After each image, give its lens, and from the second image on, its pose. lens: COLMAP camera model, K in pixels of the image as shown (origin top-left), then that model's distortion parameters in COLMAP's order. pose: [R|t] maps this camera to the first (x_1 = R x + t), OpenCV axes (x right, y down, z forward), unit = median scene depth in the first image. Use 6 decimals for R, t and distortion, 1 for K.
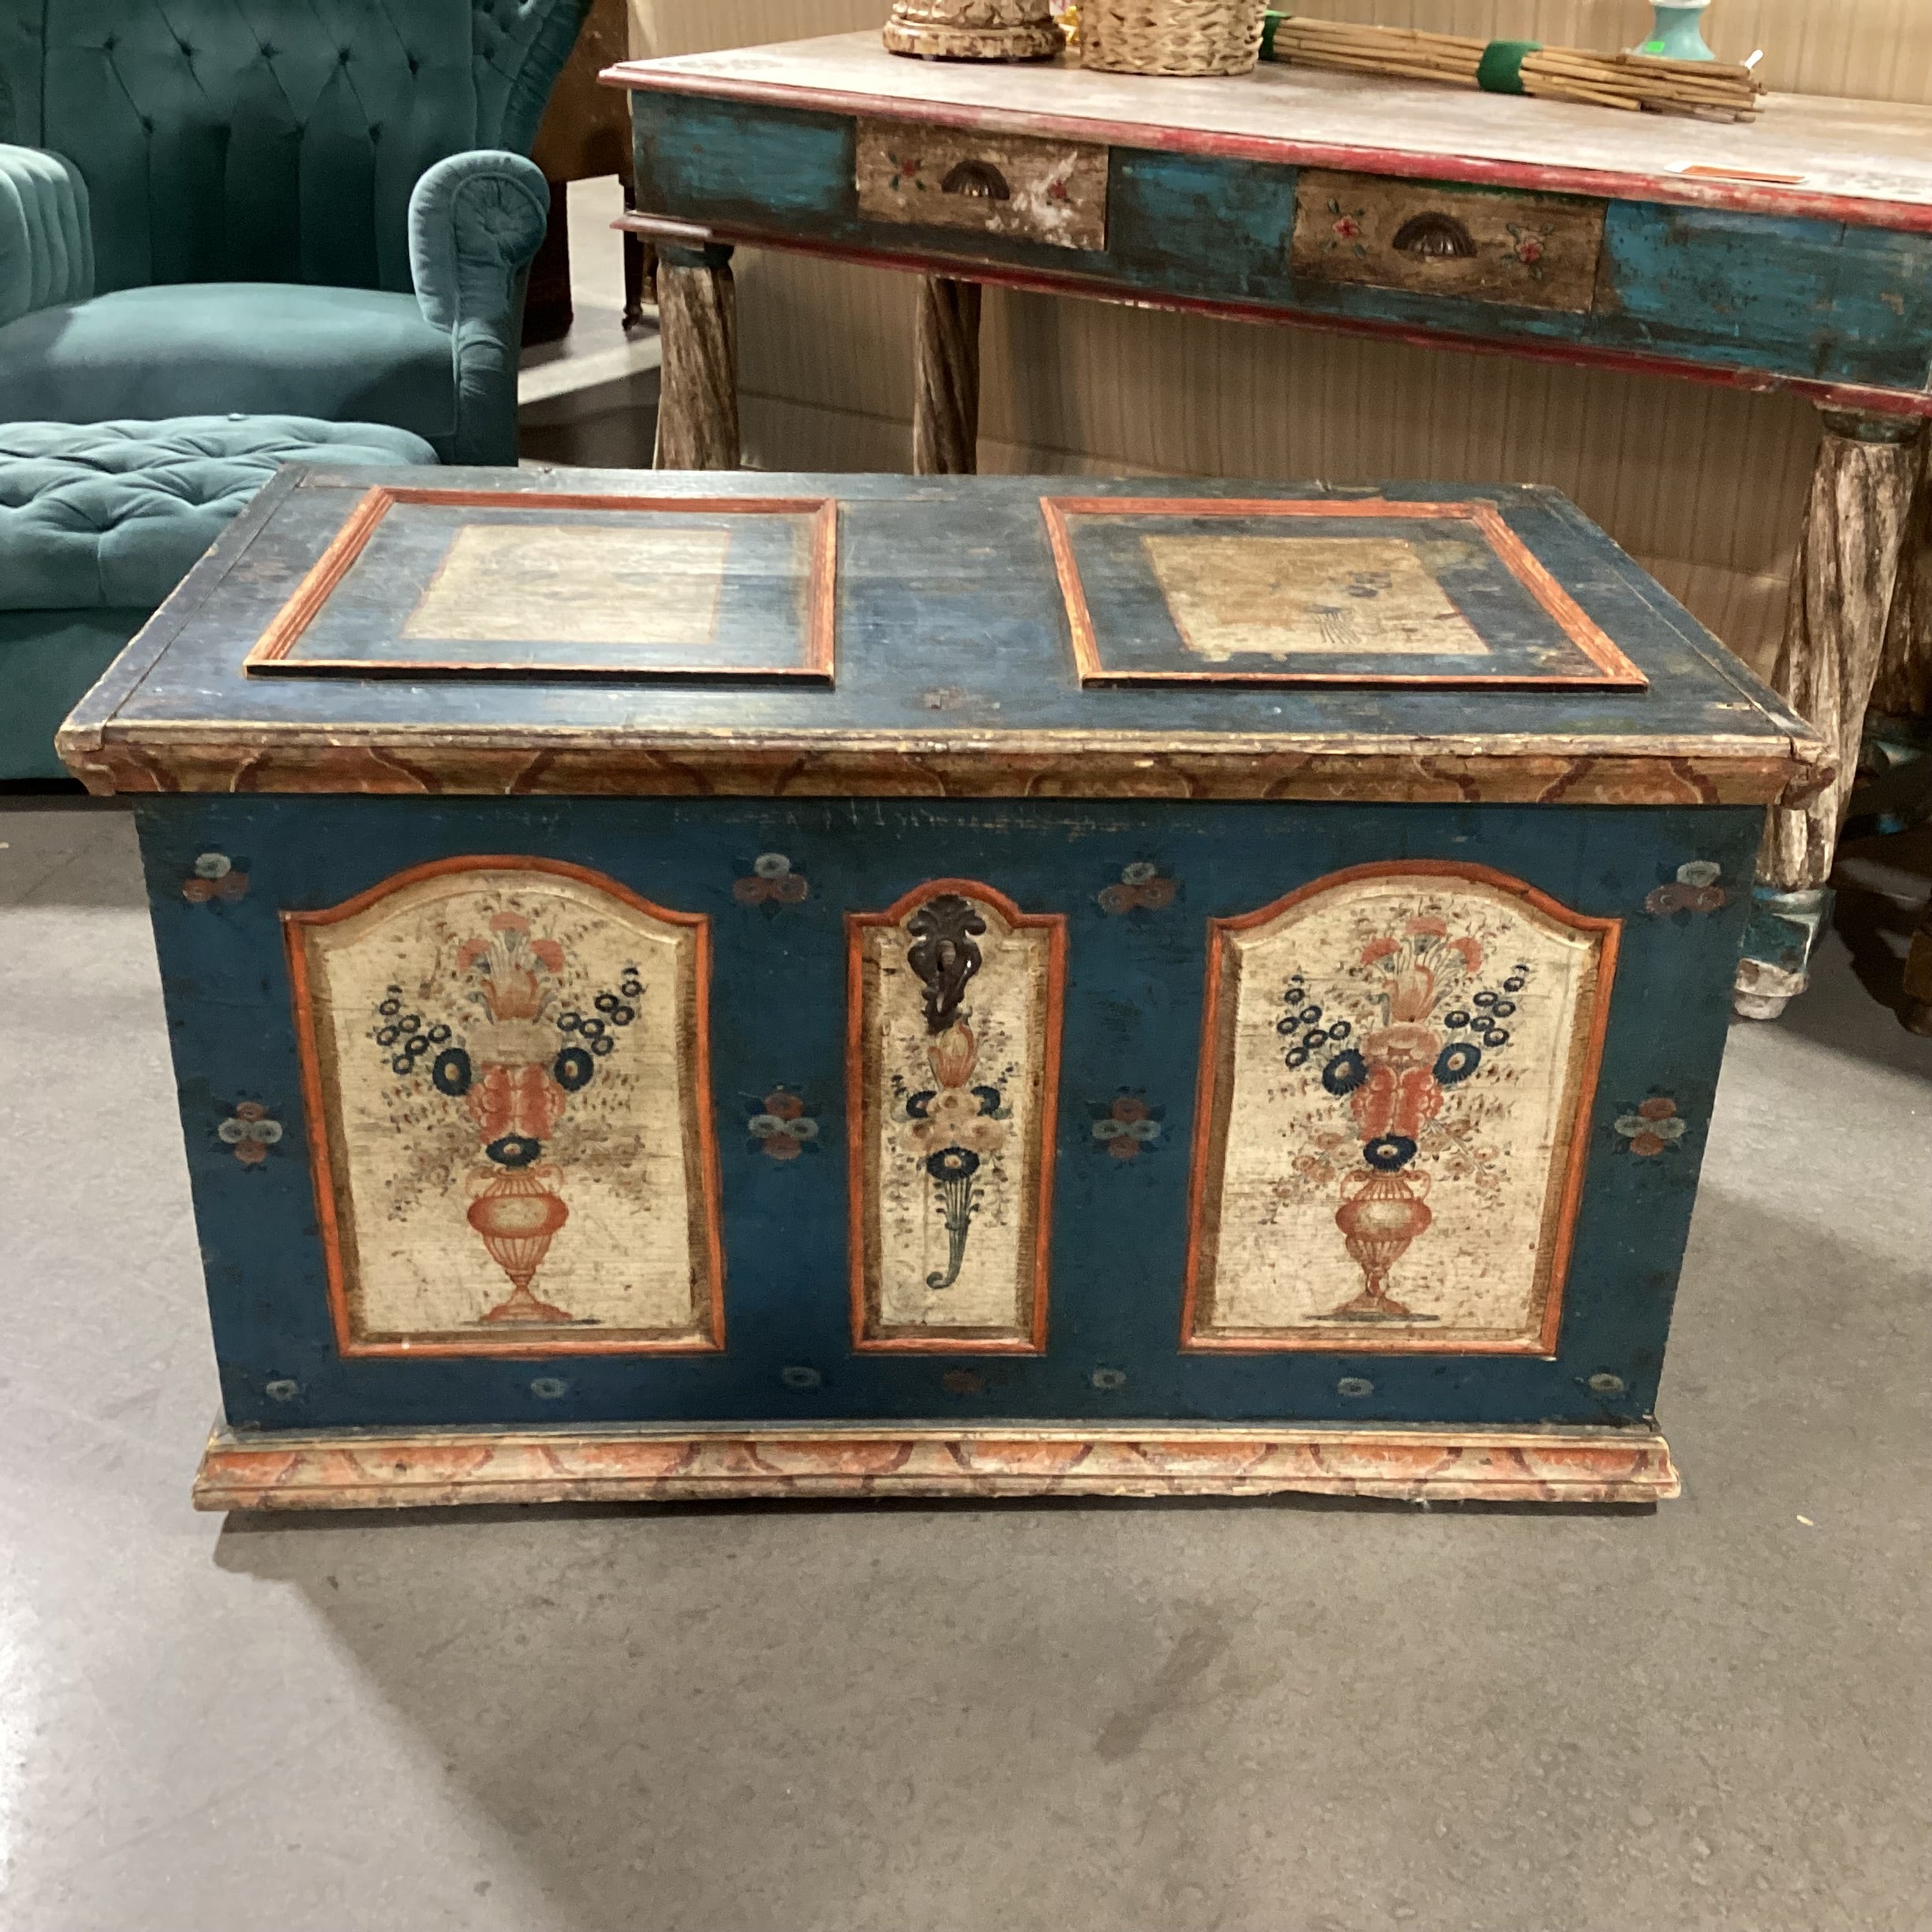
lens RADIAL K [[2337.9, 0, 960.0], [0, 2337.9, 959.2], [0, 0, 1]] dist [0.091229, -0.026426]
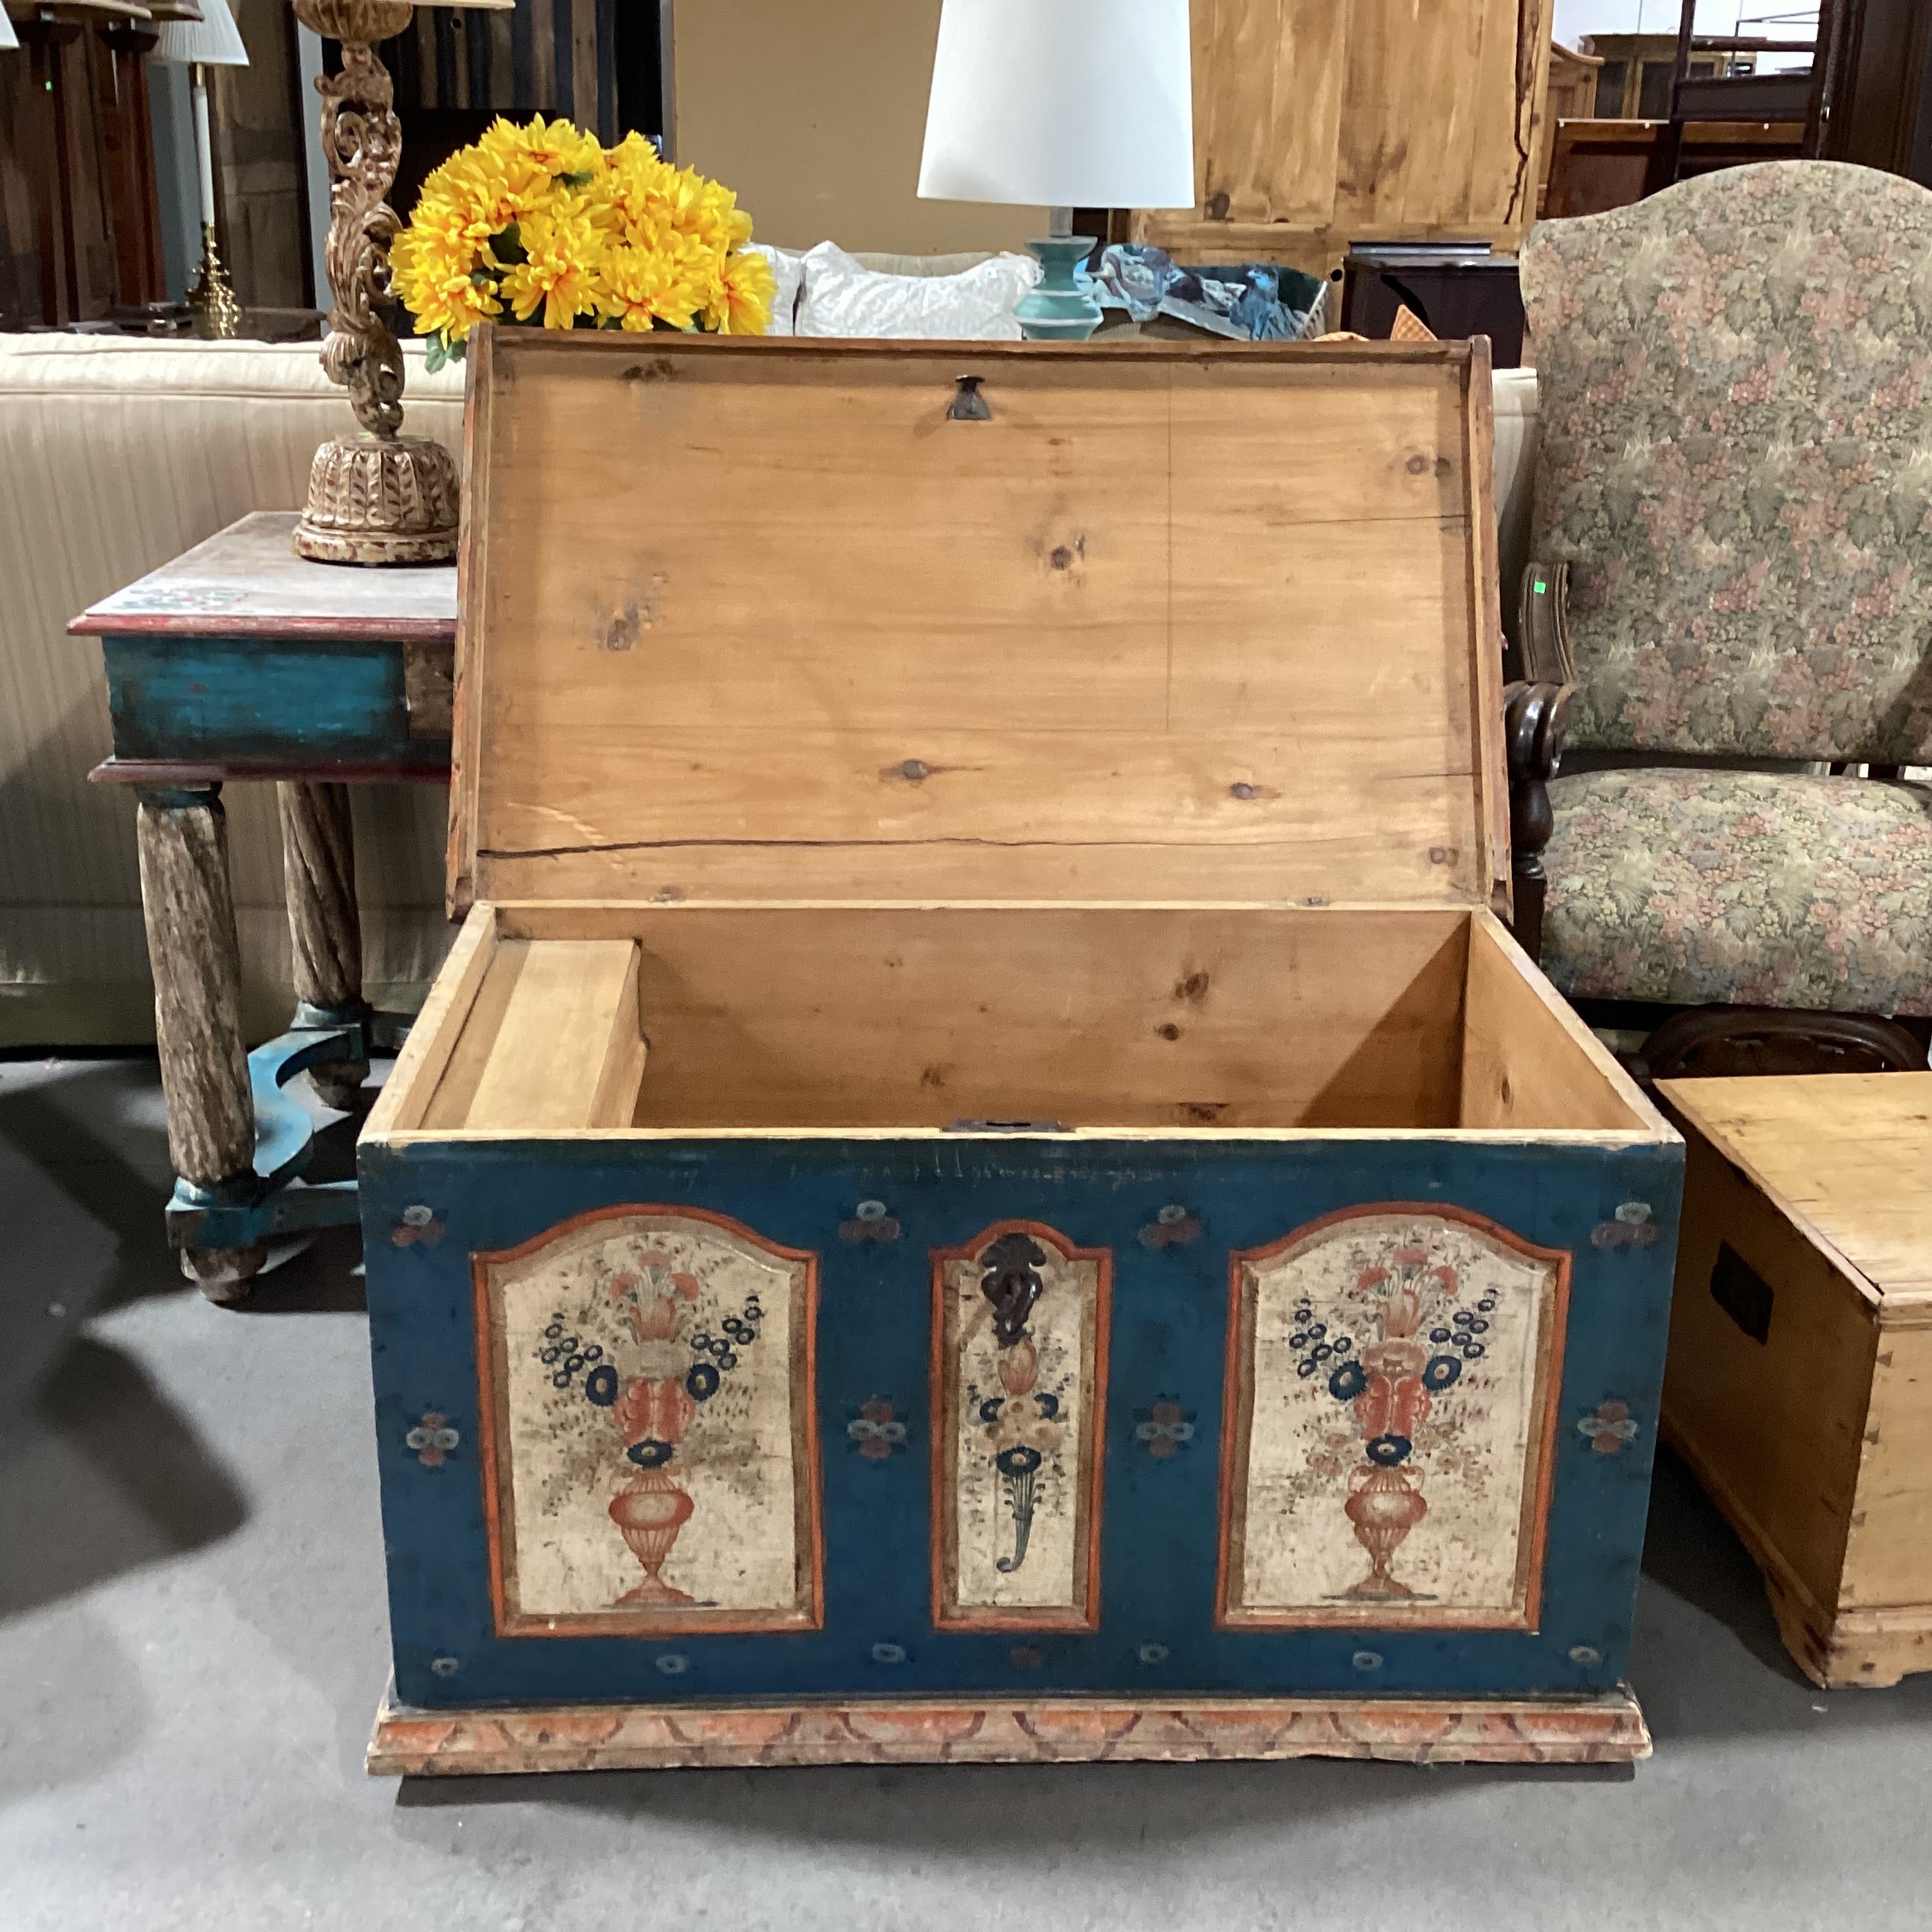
lens RADIAL K [[2324.9, 0, 953.7], [0, 2324.9, 952.3], [0, 0, 1]] dist [0.155938, -0.364342]
pose [[0.999938, -0.008811, -0.006829, -0.025994], [0.007792, 0.990538, -0.137017, -0.005777], [0.007972, 0.136955, 0.990545, -0.210708]]
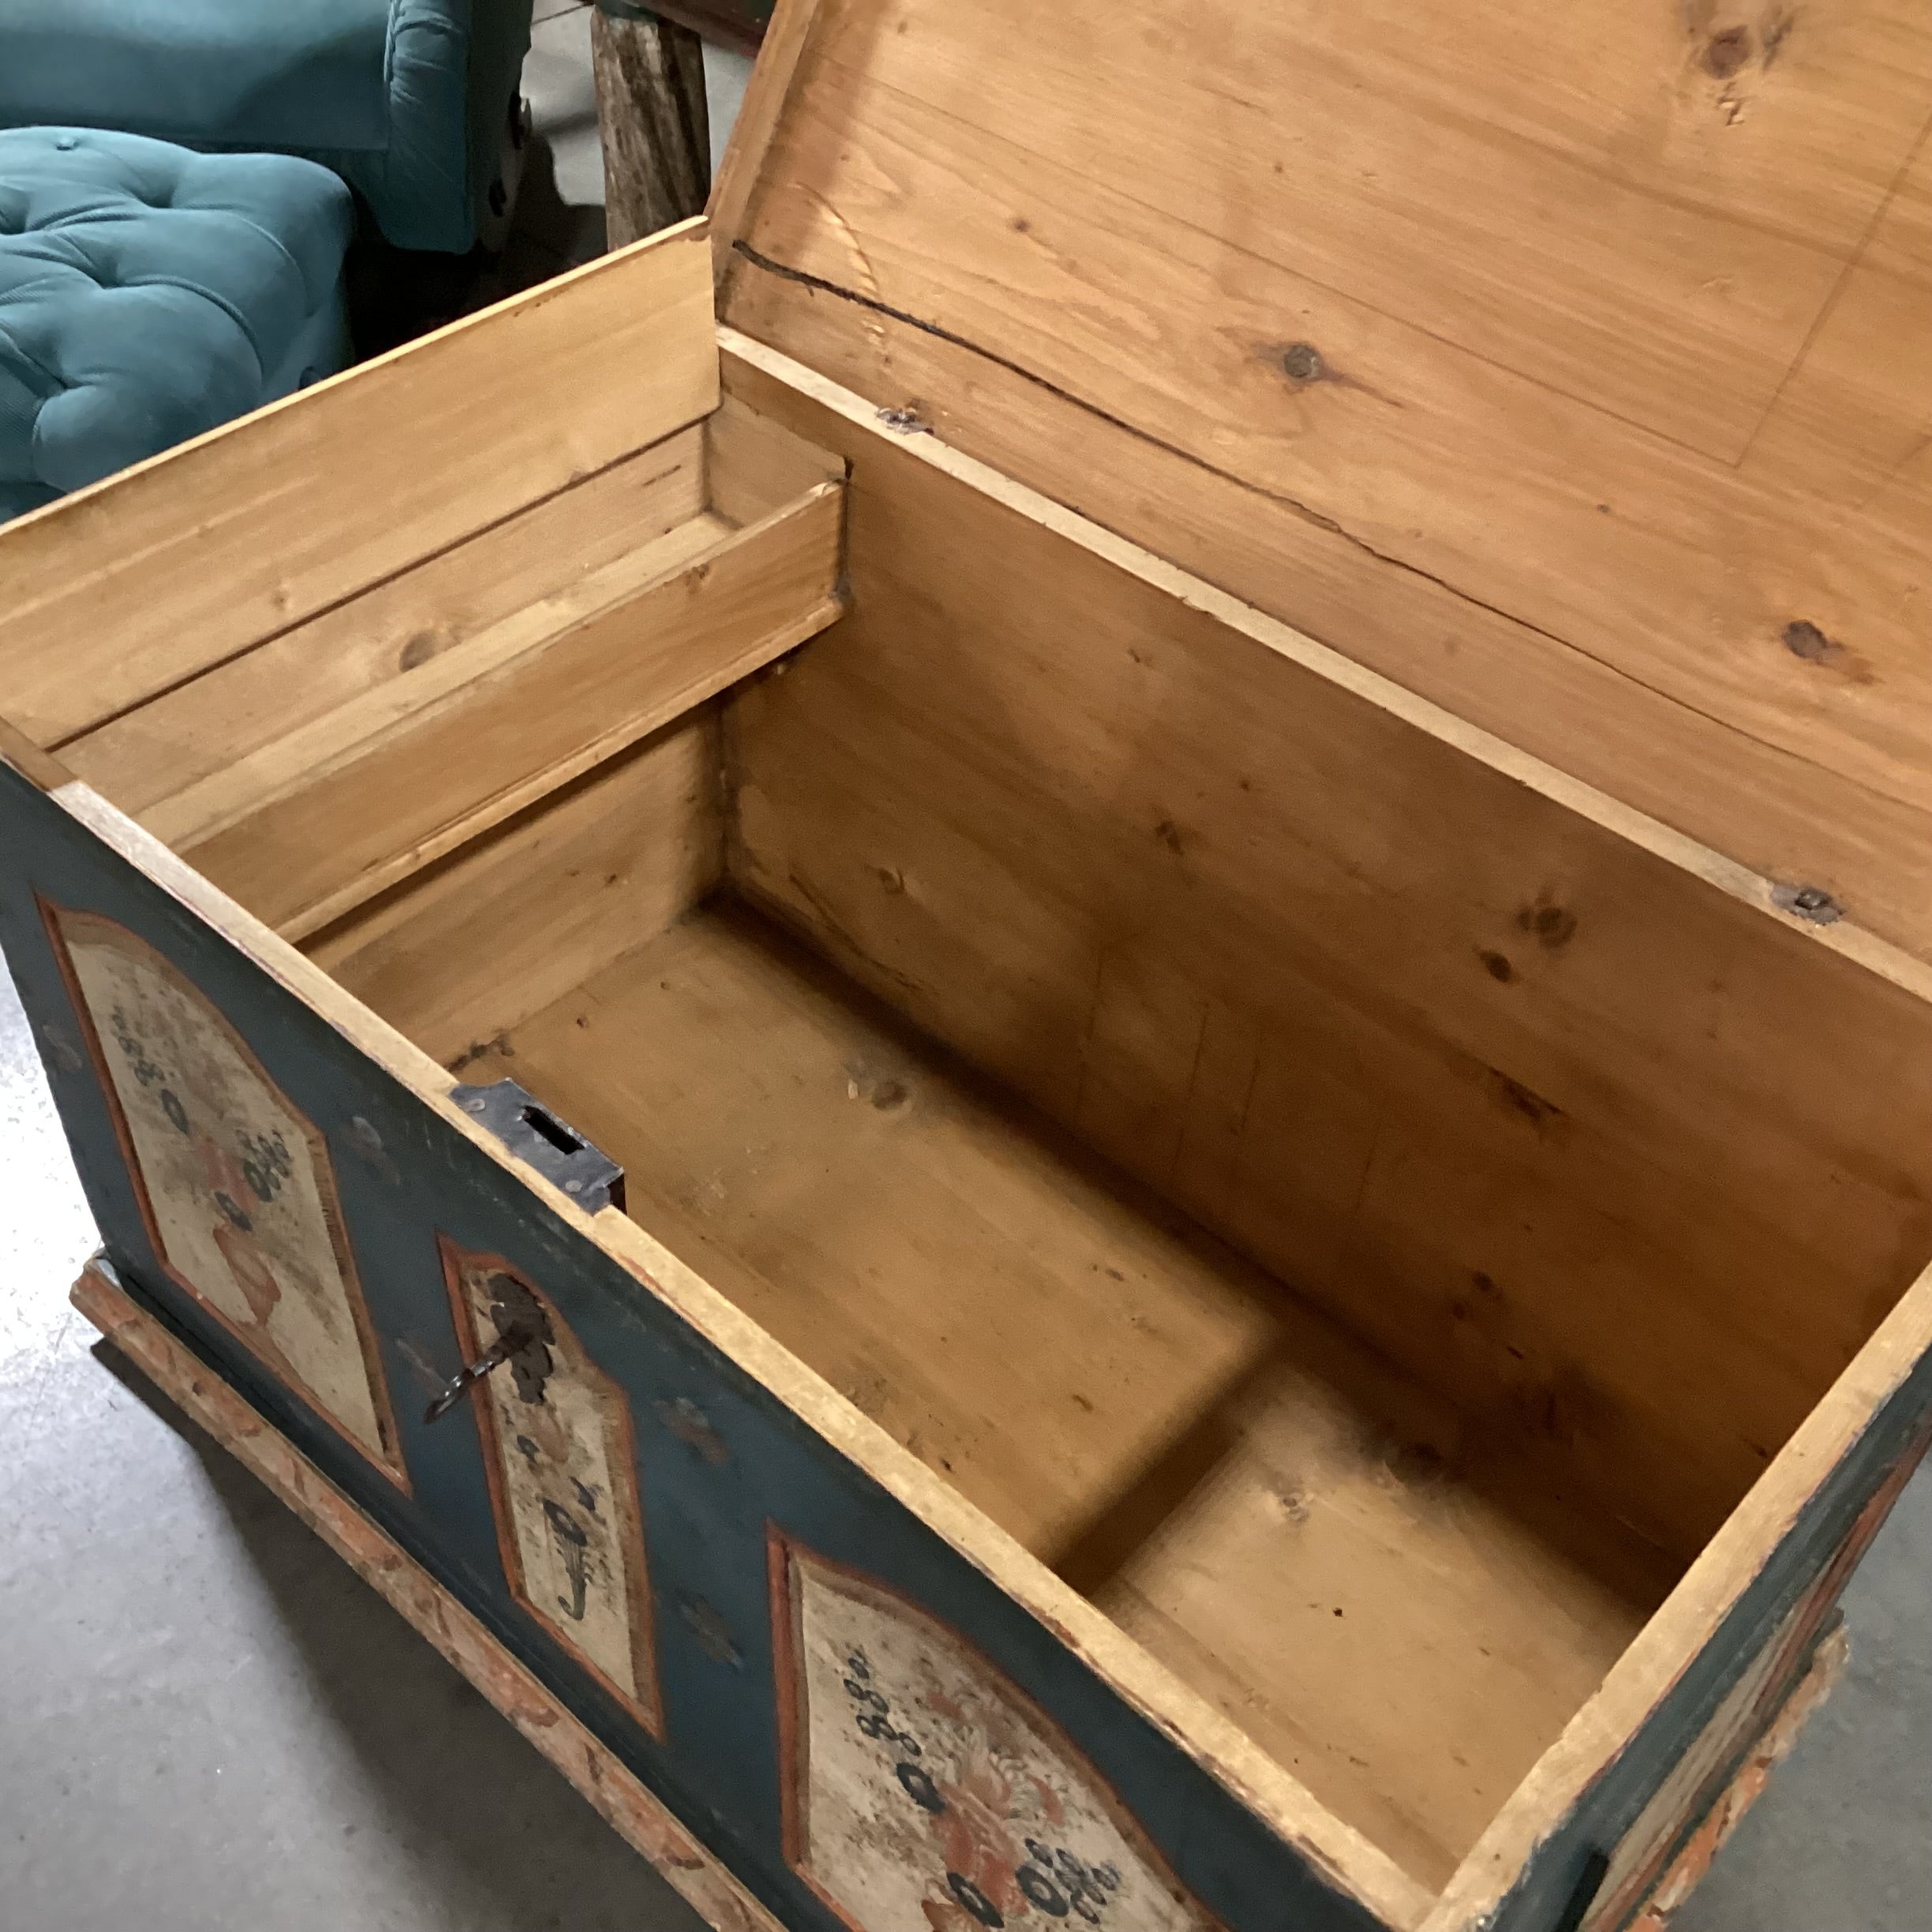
lens RADIAL K [[2303.8, 0, 958.2], [0, 2303.8, 955.3], [0, 0, 1]] dist [0.137148, -0.288908]
pose [[0.708345, 0.496791, -0.501444, 0.393718], [-0.339544, 0.862617, 0.374969, -0.421930], [0.618835, -0.095345, 0.779713, 0.496280]]
